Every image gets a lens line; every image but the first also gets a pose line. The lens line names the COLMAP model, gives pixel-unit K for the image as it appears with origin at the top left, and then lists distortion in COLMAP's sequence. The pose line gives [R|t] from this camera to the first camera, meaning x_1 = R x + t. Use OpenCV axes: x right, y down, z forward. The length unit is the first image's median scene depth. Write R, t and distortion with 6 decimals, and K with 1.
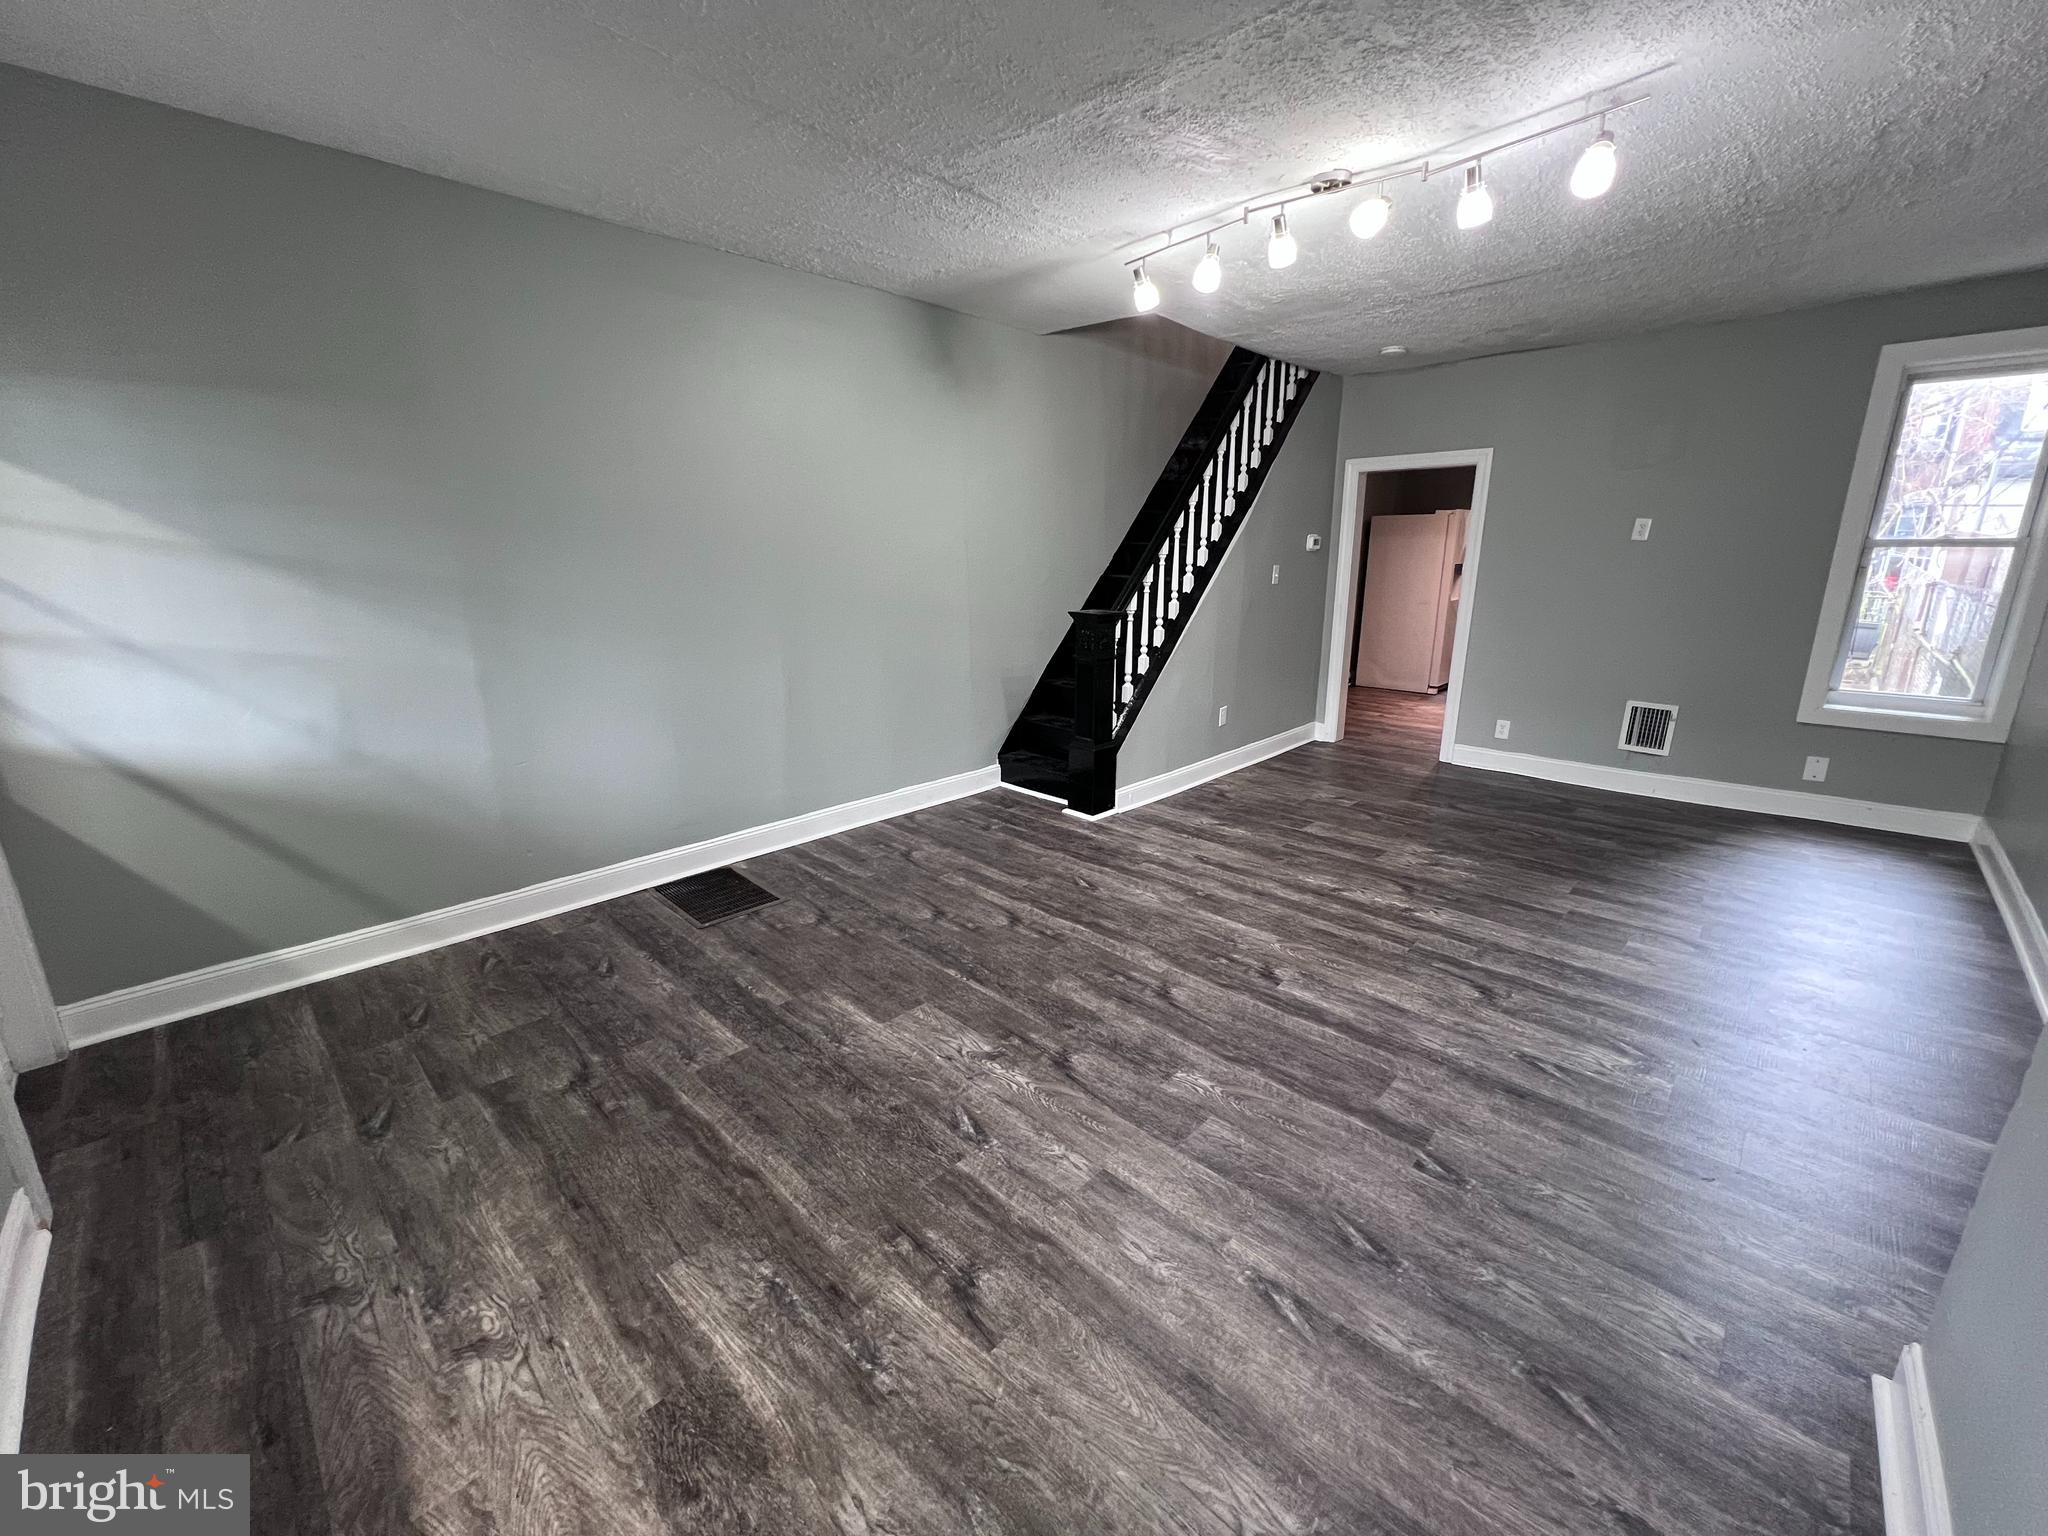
lens RADIAL K [[820.1, 0, 1021.6], [0, 820.1, 763.0], [0, 0, 1]] dist [-0.002711, 0.000392]
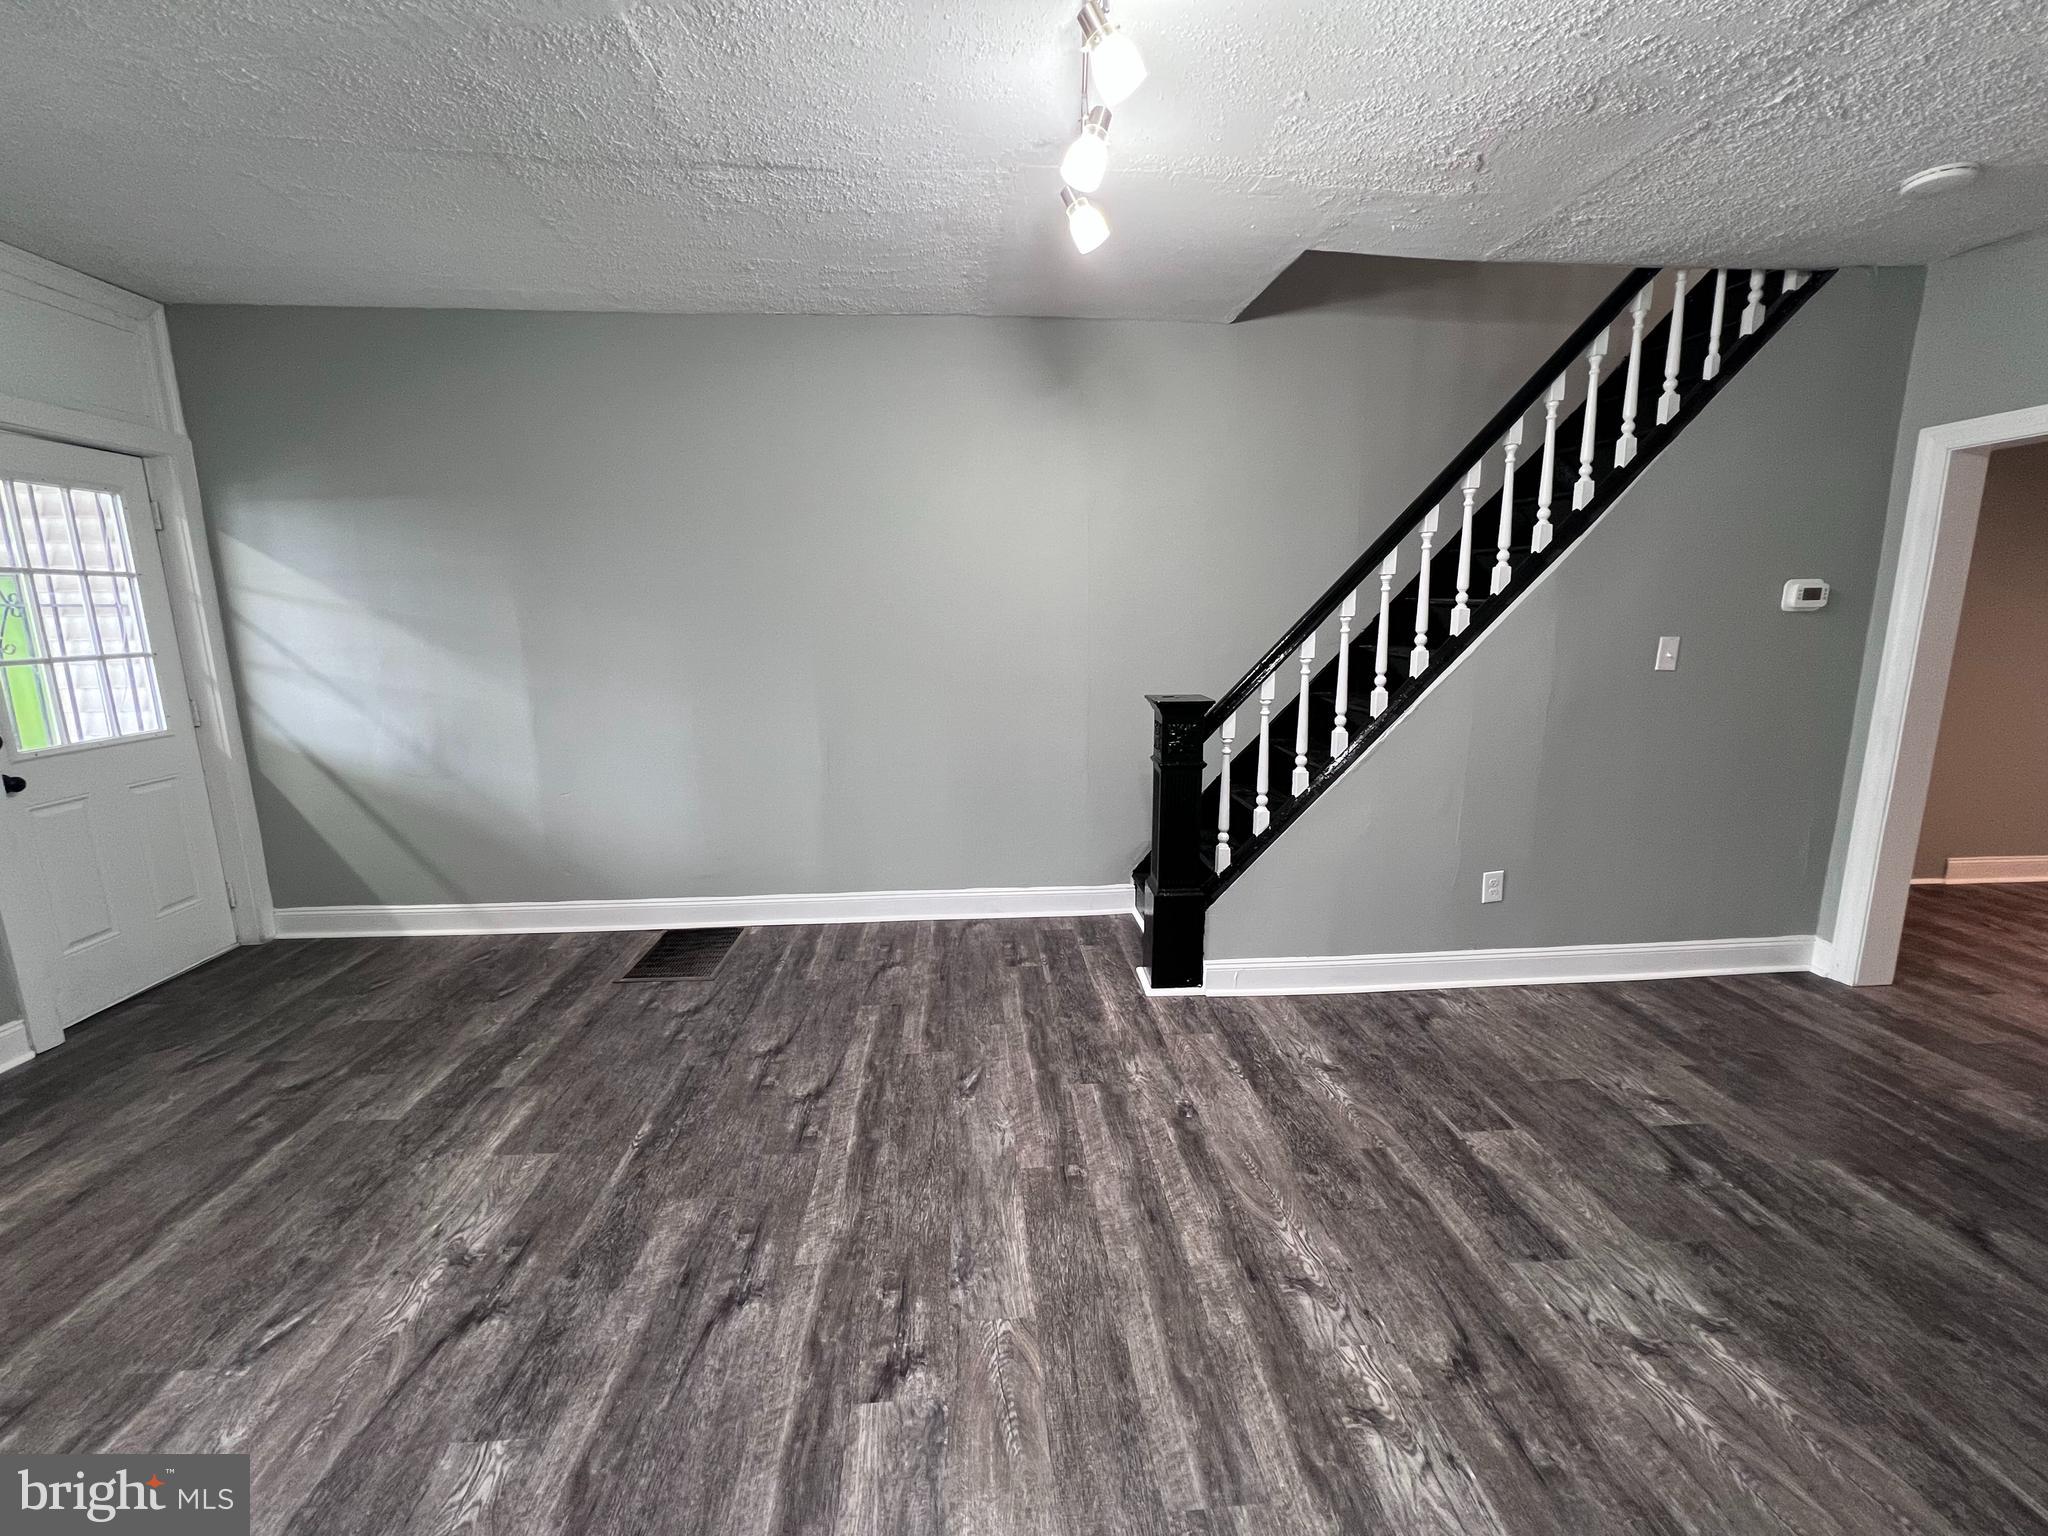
lens RADIAL K [[820.1, 0, 1021.6], [0, 820.1, 763.0], [0, 0, 1]] dist [-0.002711, 0.000392]
pose [[0.745032, 0.120101, -0.656128, 0.705594], [-0.166649, 0.985978, -0.008751, -0.159562], [0.645876, 0.115863, 0.754599, 0.621822]]
